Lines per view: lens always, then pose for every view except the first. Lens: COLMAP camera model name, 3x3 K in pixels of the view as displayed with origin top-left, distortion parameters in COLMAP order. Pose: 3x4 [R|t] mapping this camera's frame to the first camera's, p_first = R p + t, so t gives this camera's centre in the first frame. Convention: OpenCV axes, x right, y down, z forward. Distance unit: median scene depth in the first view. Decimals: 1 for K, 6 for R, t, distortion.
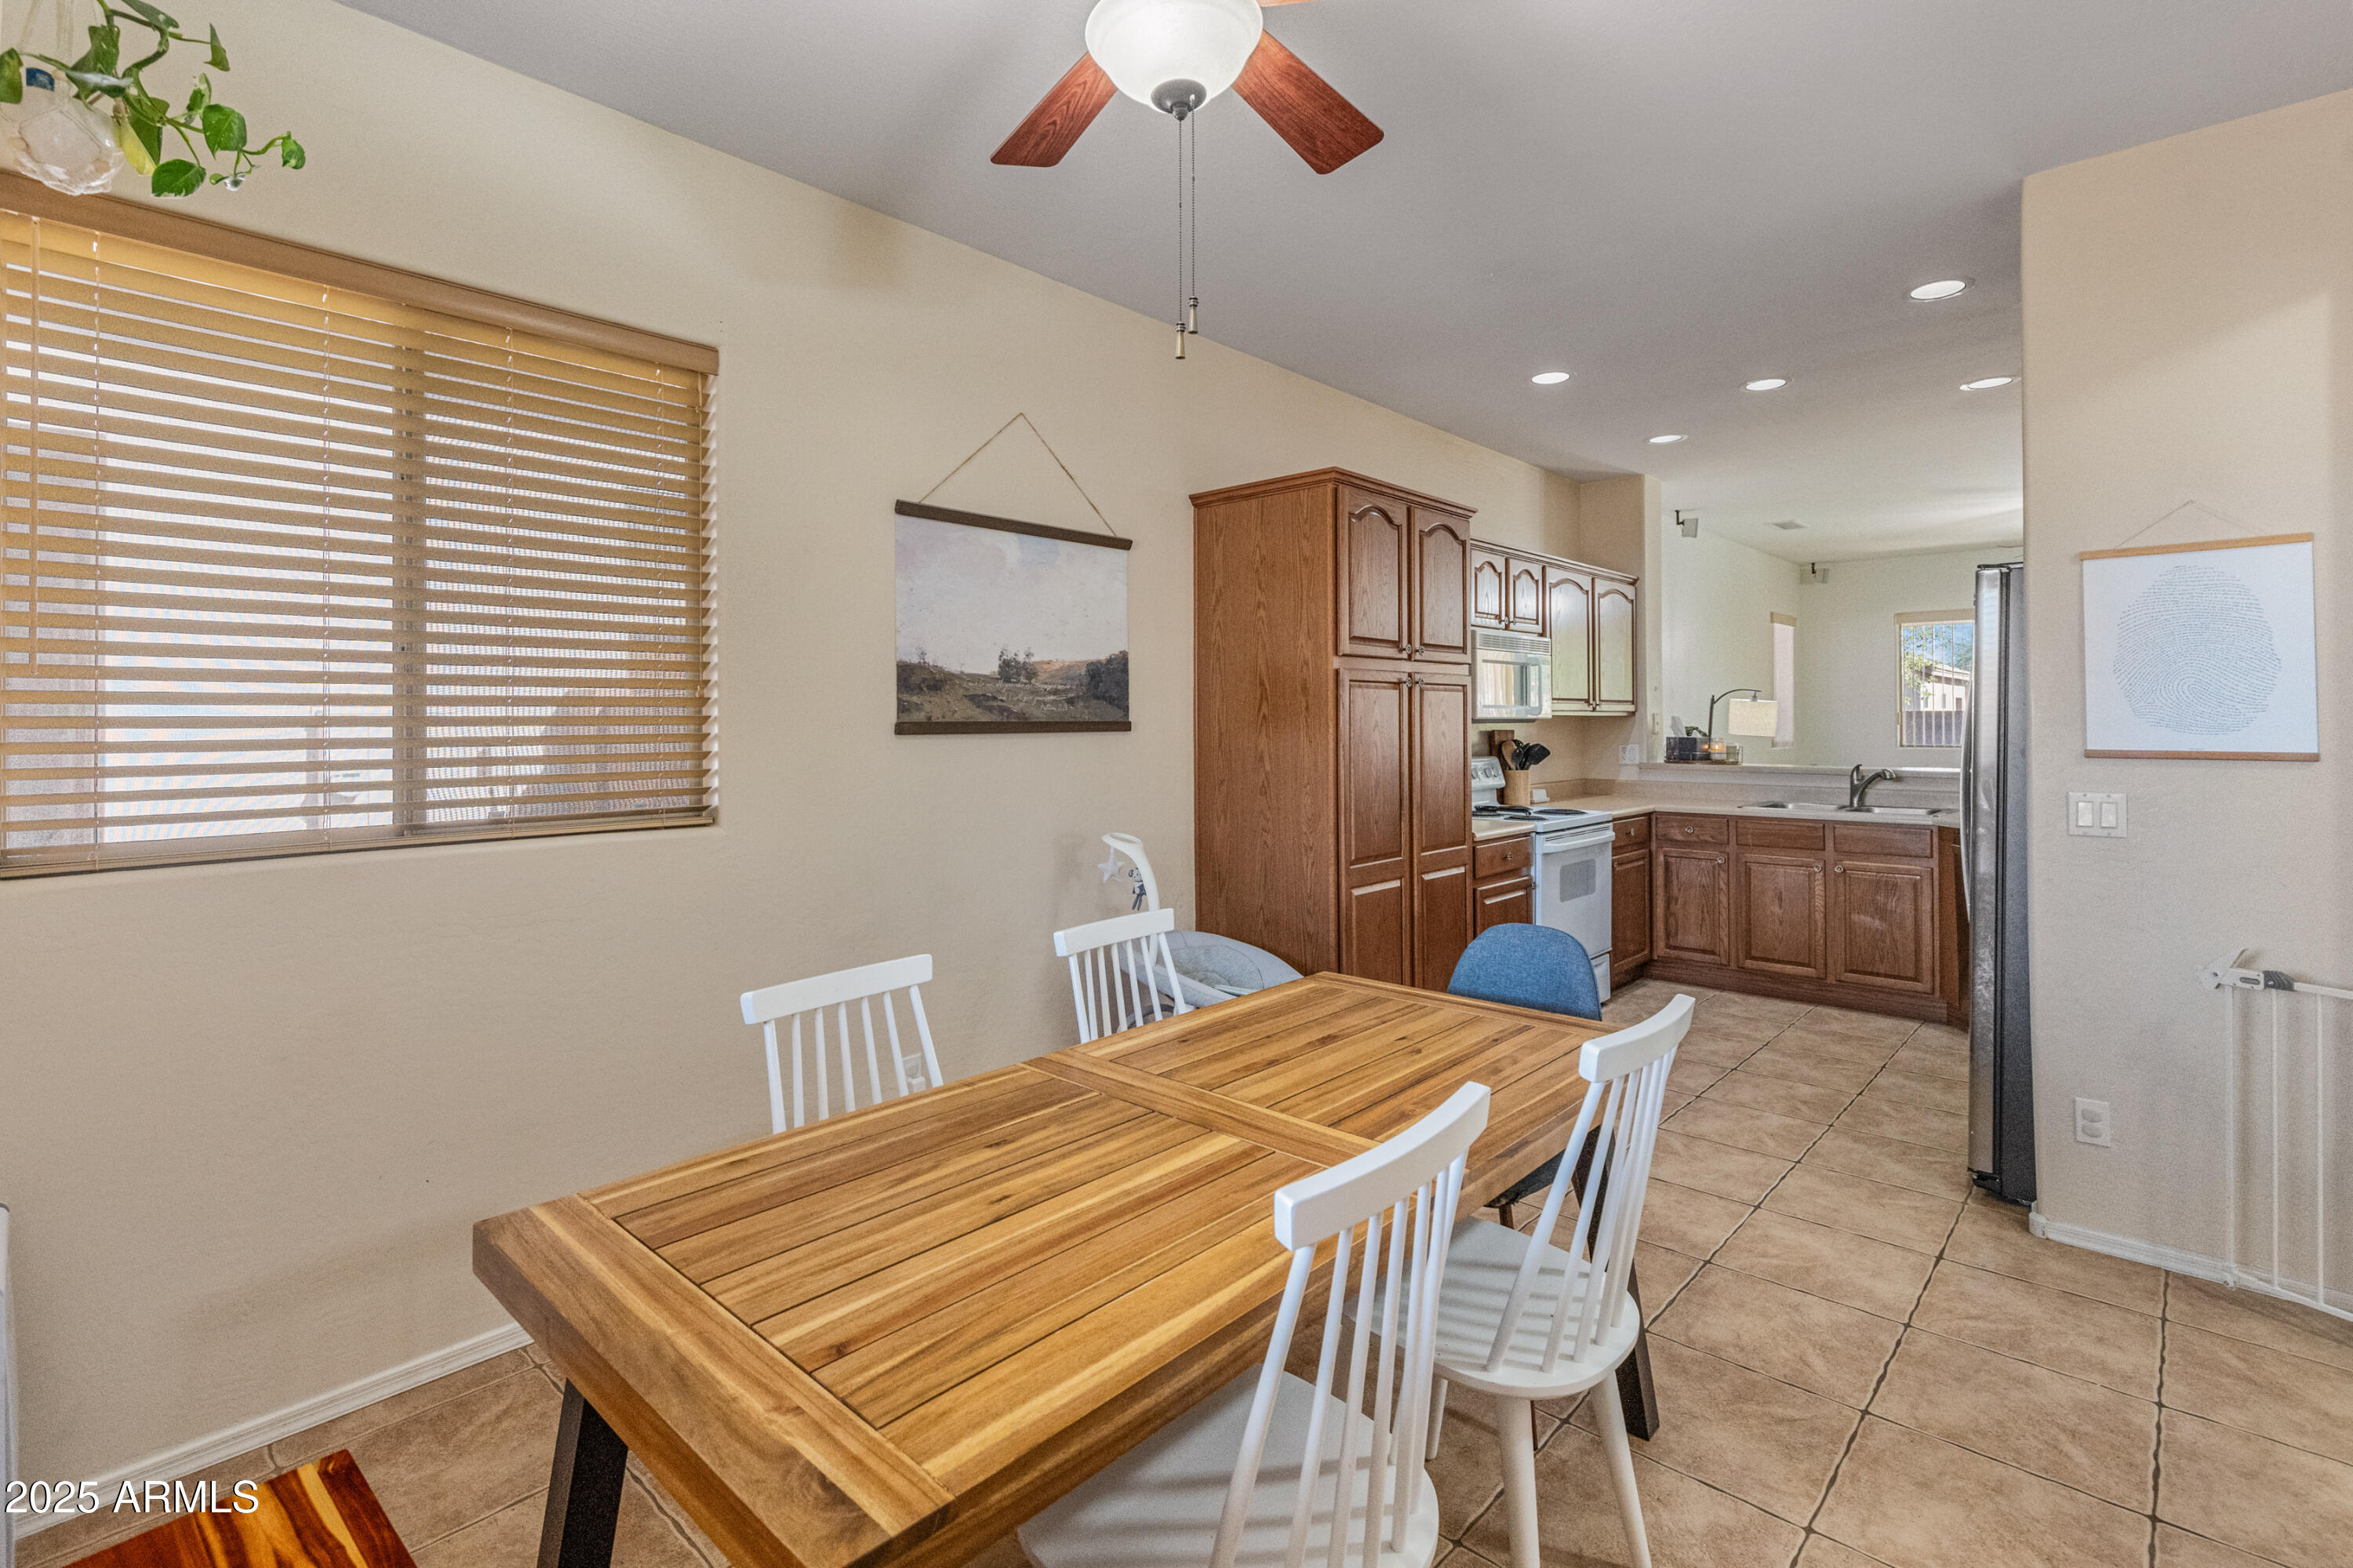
lens RADIAL K [[1096.6, 0, 1190.0], [0, 1096.6, 715.2], [0, 0, 1]] dist [0.009560, -0.002447]
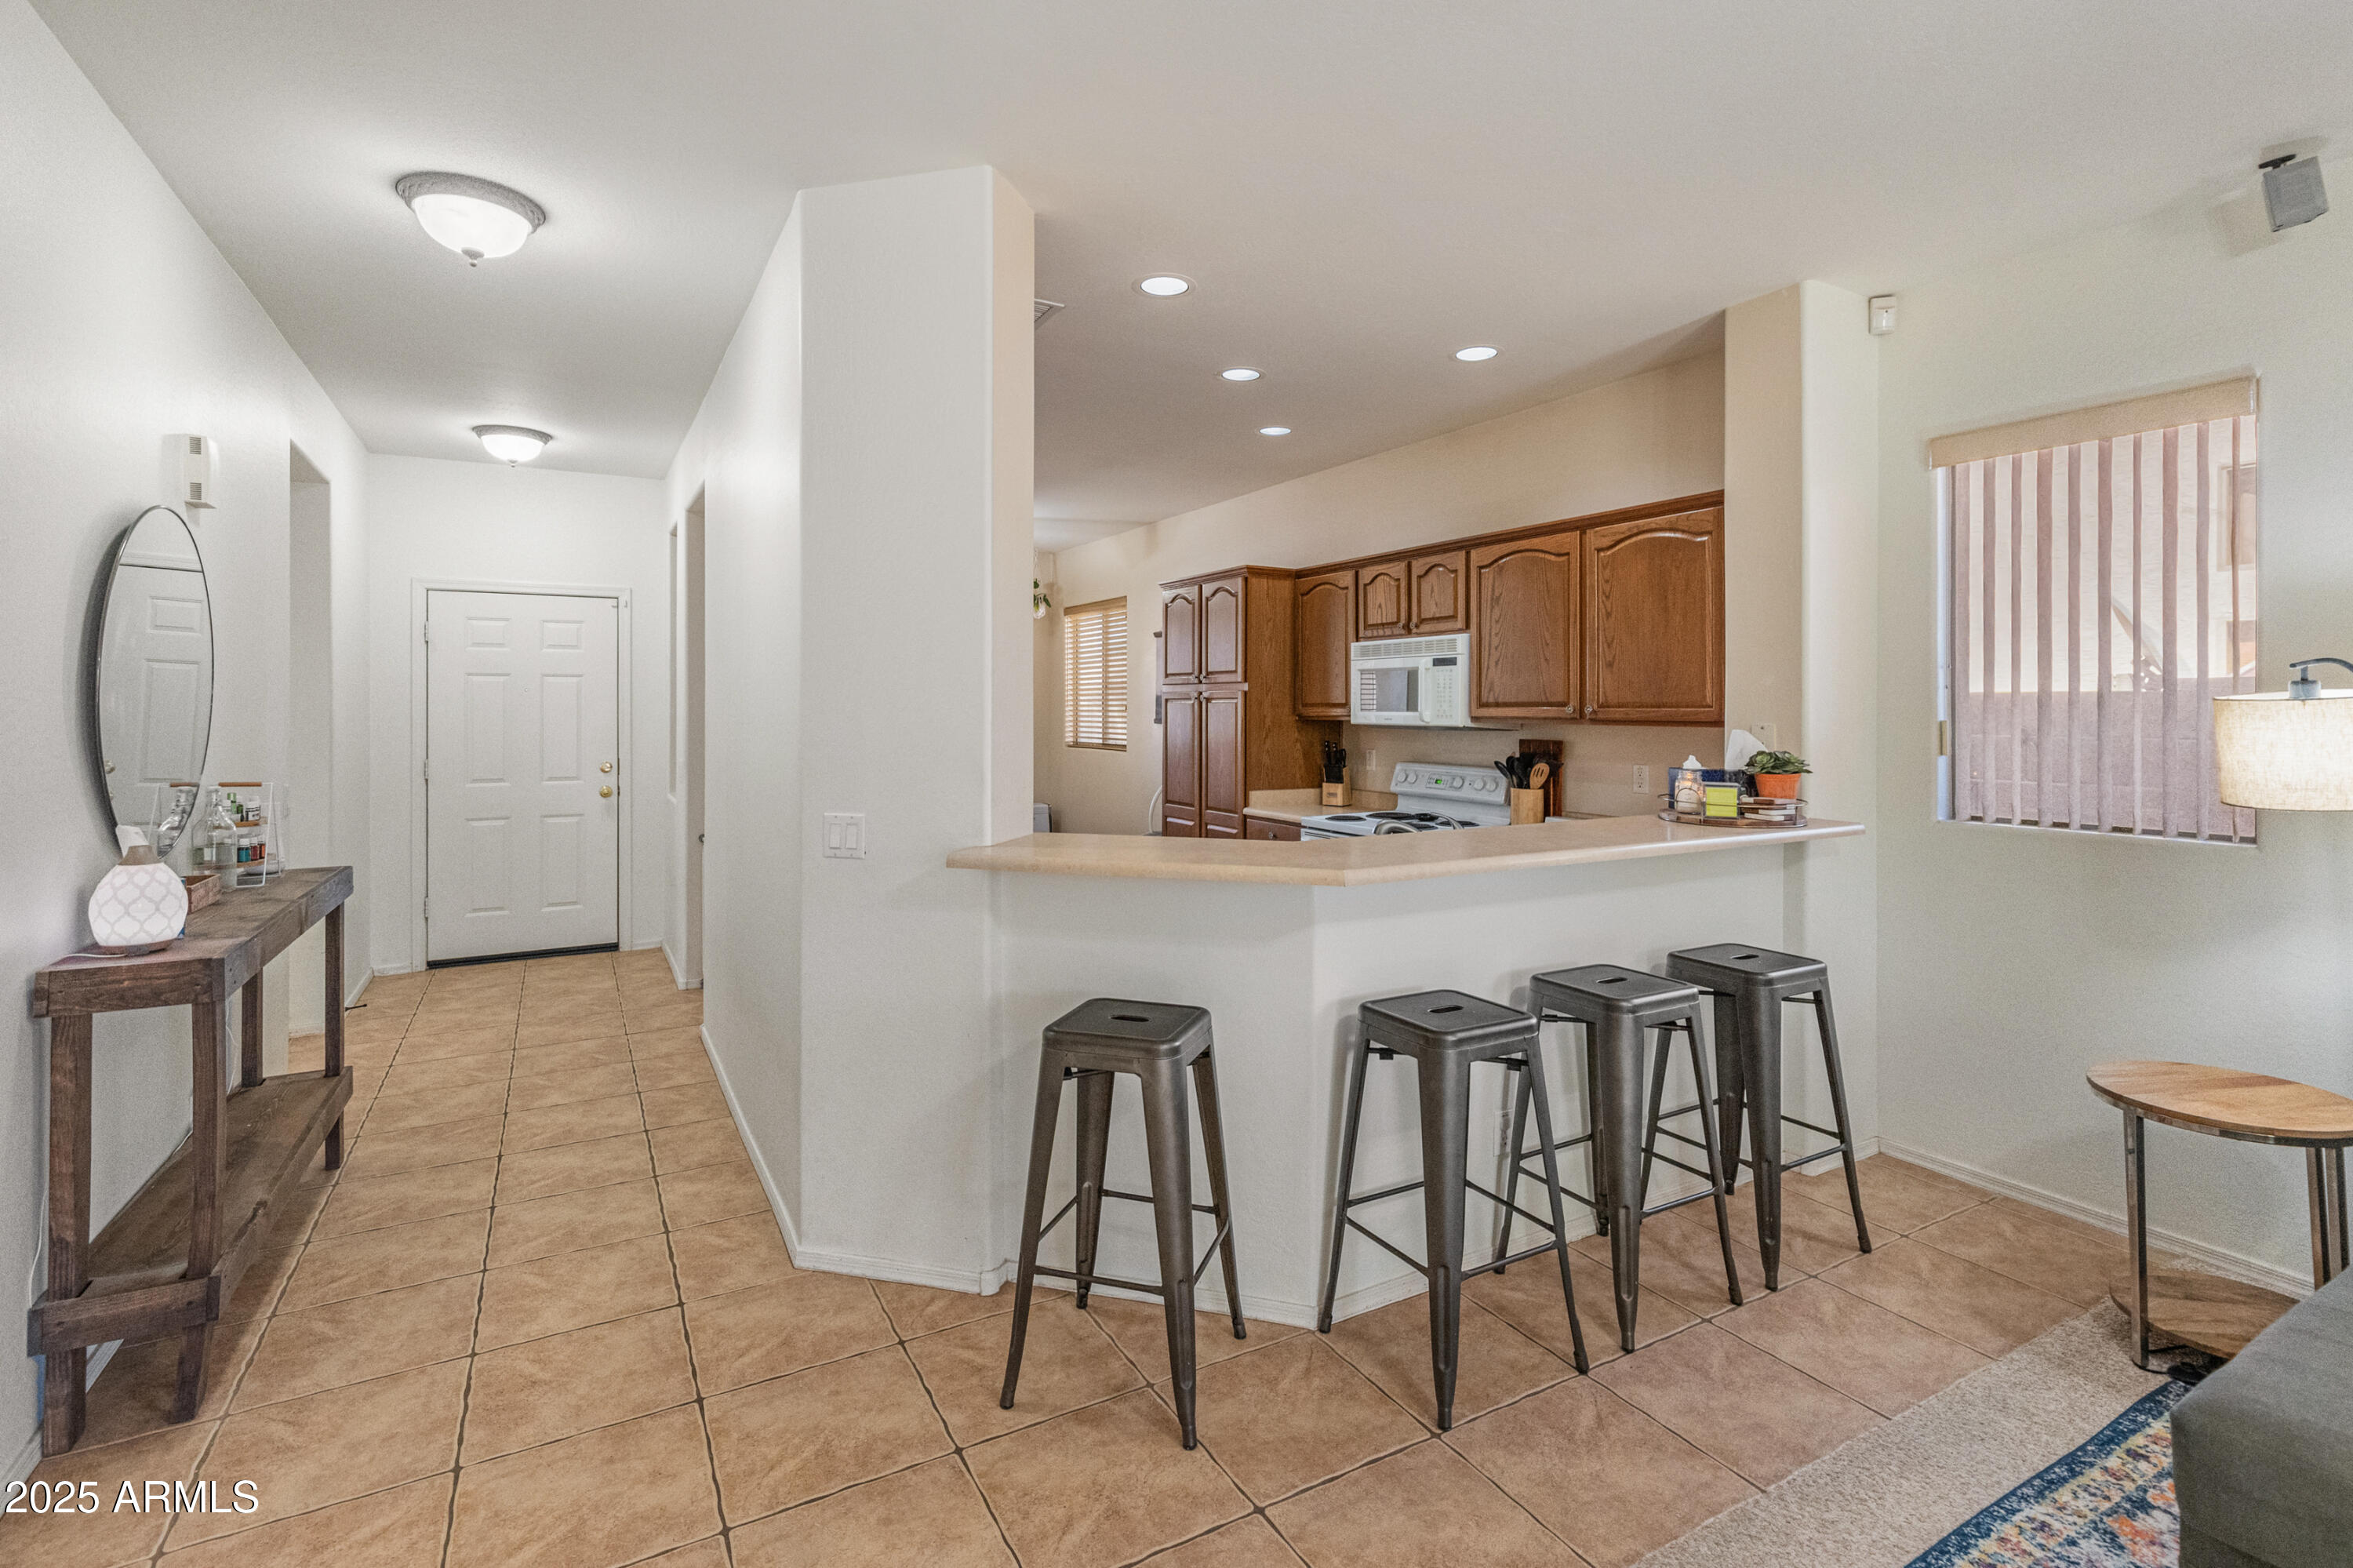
lens RADIAL K [[1096.6, 0, 1220.9], [0, 1096.6, 711.4], [0, 0, 1]] dist [0.009560, -0.002447]
pose [[-0.276529, 0.011769, -0.960934, 1.257216], [0.008718, 0.999915, 0.009738, -0.019645], [0.960966, -0.005685, -0.276608, 1.089155]]
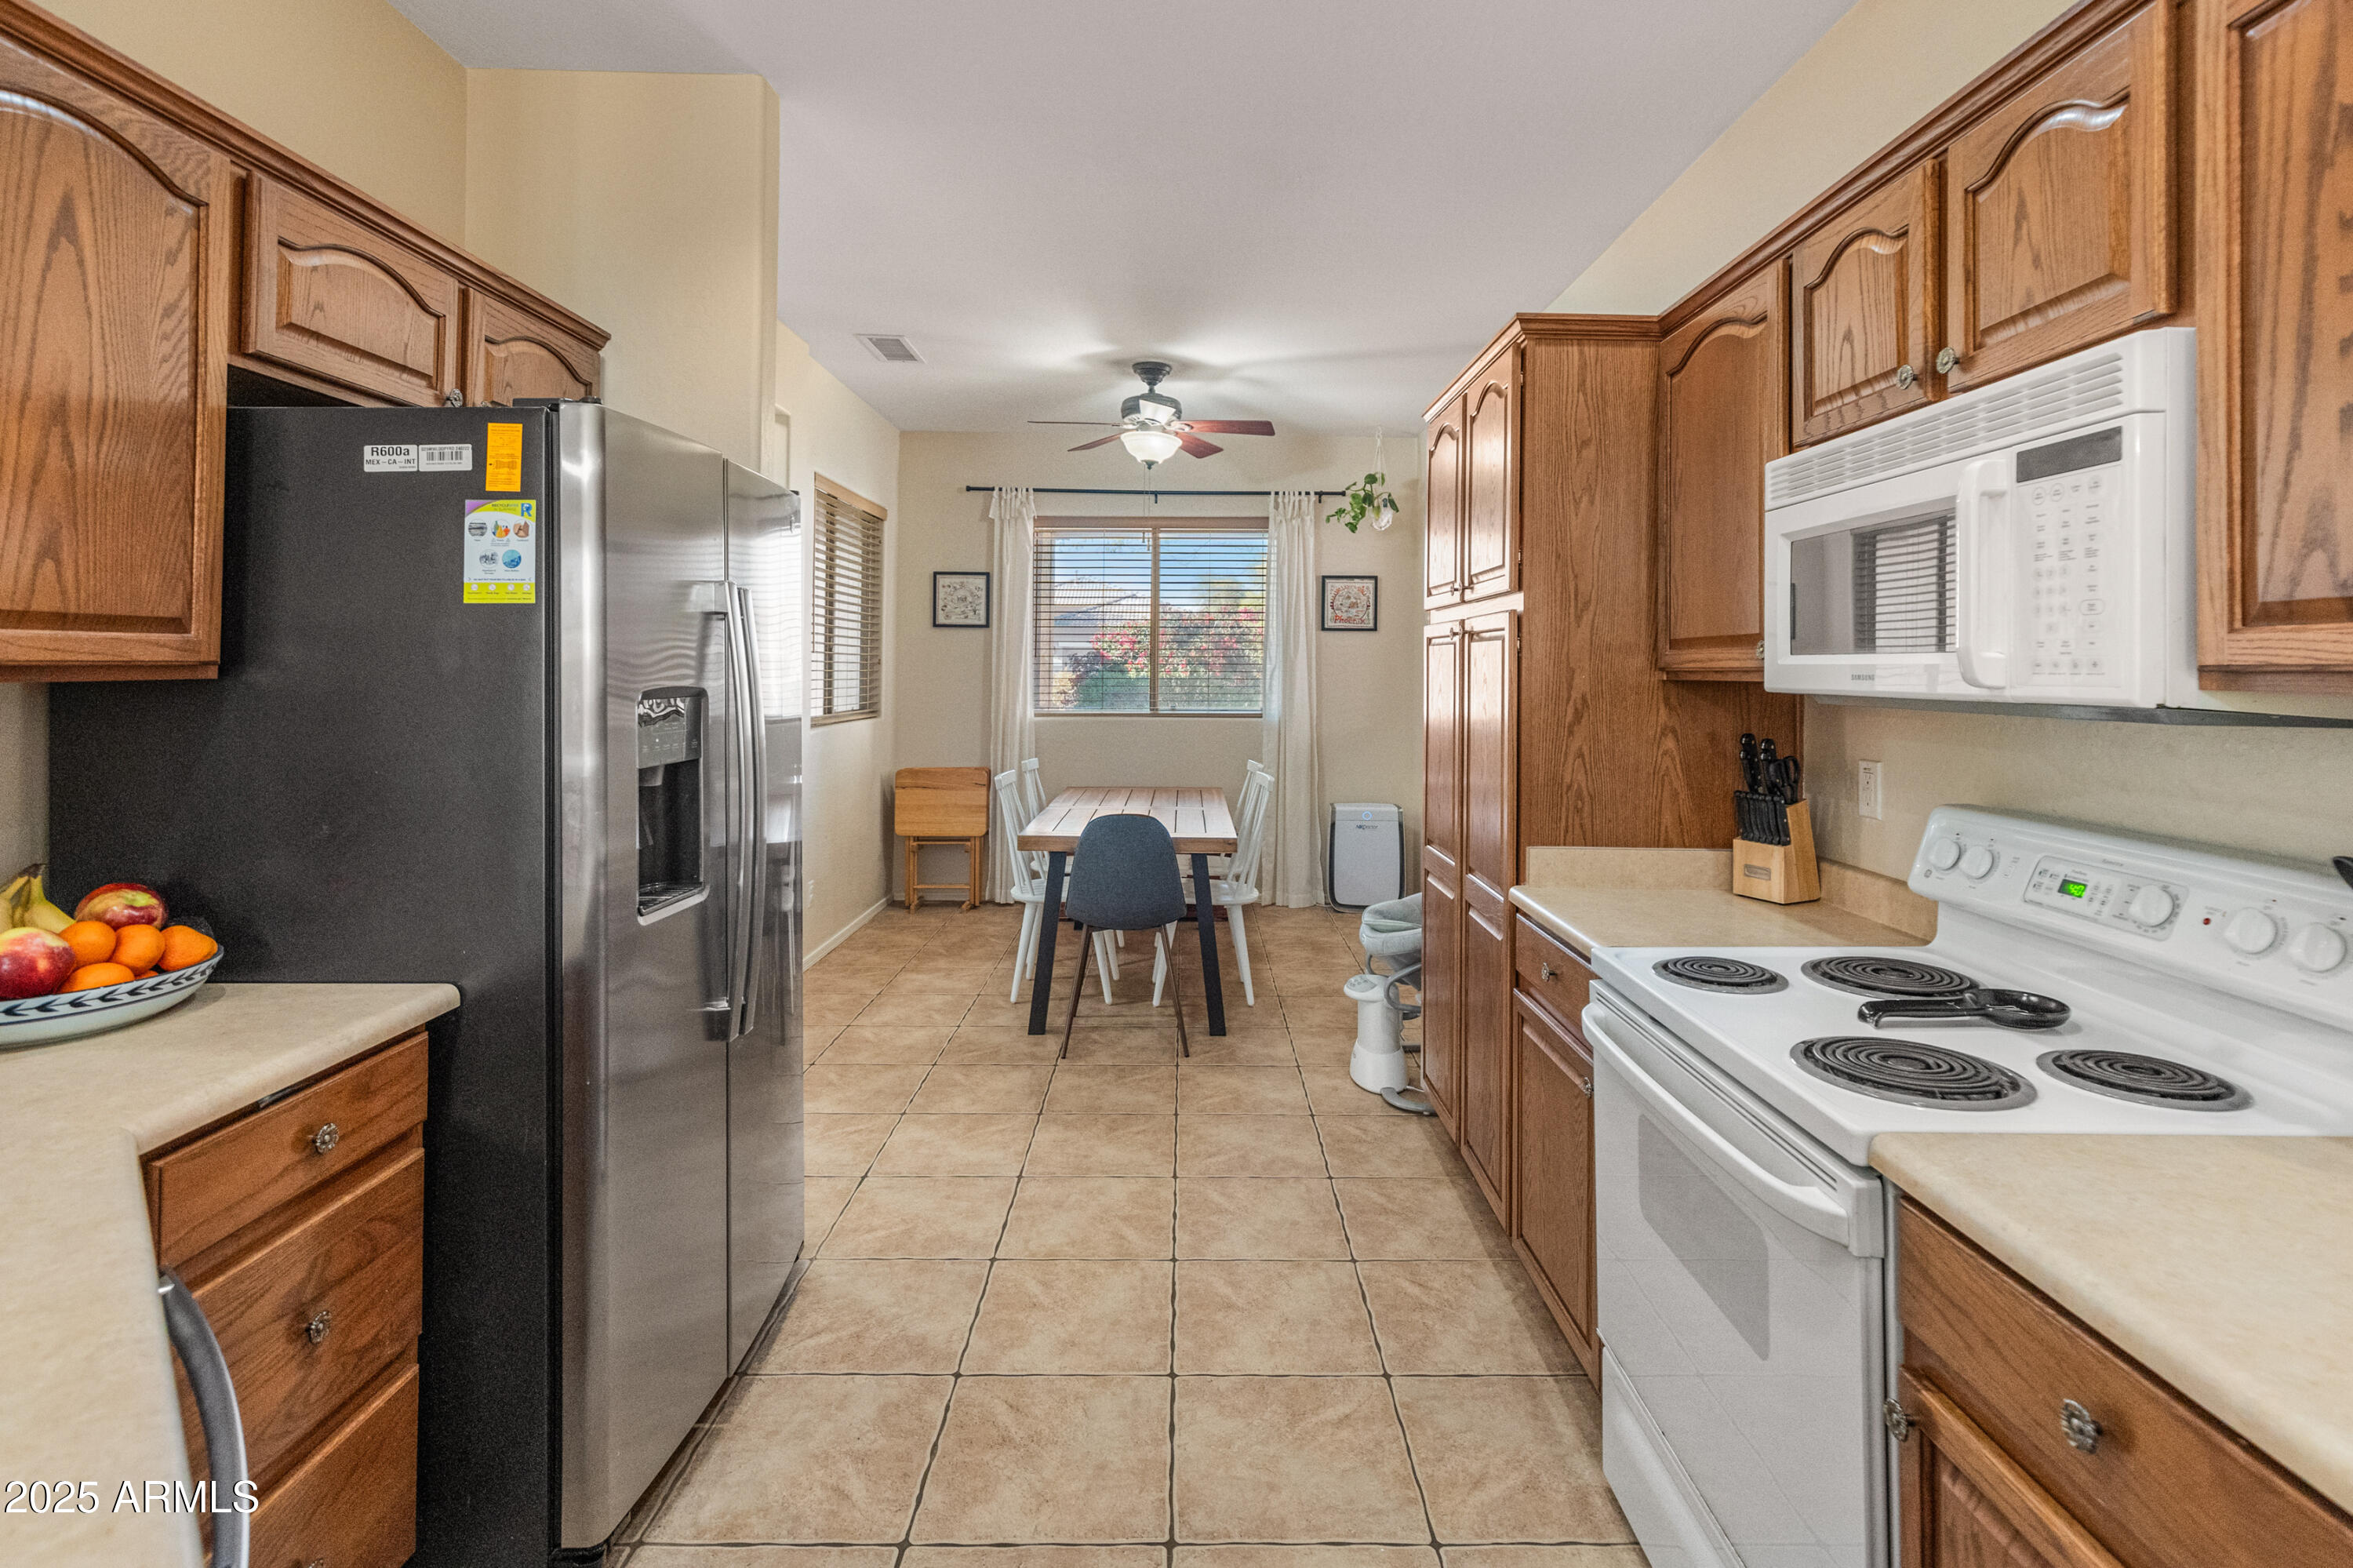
lens RADIAL K [[1096.6, 0, 1190.4], [0, 1096.6, 653.7], [0, 0, 1]] dist [0.009560, -0.002447]
pose [[-0.737842, -0.022989, -0.674582, 0.628396], [-0.018437, 0.999733, -0.013904, -0.000648], [0.674721, 0.002178, -0.738069, 1.064070]]
